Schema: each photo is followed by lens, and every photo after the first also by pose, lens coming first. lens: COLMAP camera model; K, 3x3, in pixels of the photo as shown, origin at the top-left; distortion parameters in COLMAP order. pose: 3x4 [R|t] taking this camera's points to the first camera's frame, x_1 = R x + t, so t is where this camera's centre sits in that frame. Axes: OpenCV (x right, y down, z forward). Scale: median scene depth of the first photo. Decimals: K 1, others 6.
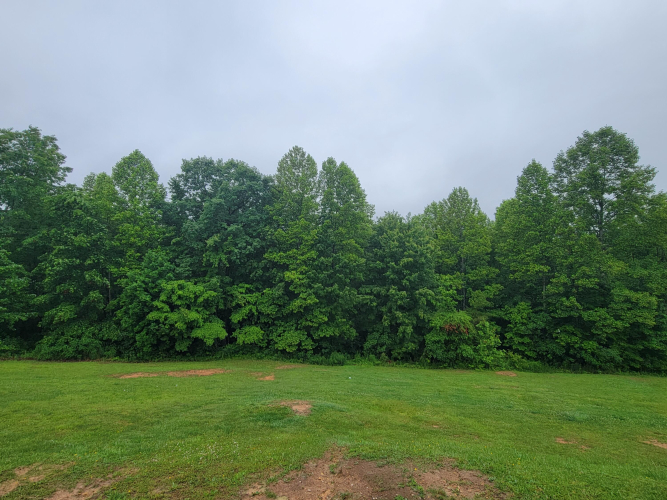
lens RADIAL K [[346.0, 0, 331.8], [0, 346.0, 248.7], [0, 0, 1]] dist [-0.003651, 0.000902]
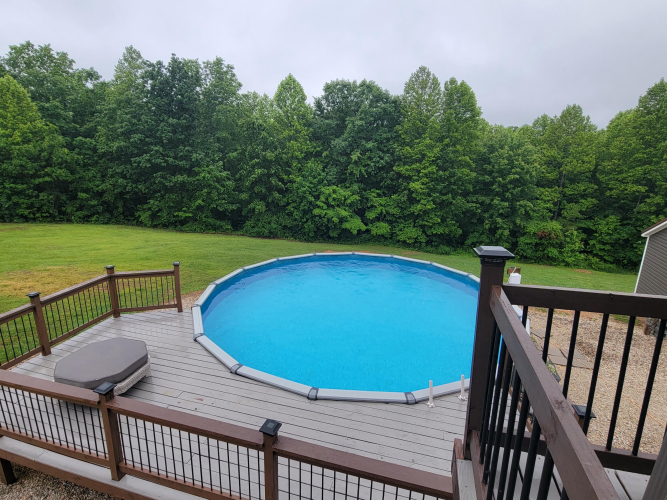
lens RADIAL K [[346.0, 0, 331.8], [0, 346.0, 248.7], [0, 0, 1]] dist [-0.003651, 0.000902]
pose [[0.980990, 0.076121, -0.178505, -0.172145], [-0.016778, 0.949680, 0.312772, -0.095777], [0.193331, -0.303832, 0.932904, -0.323313]]
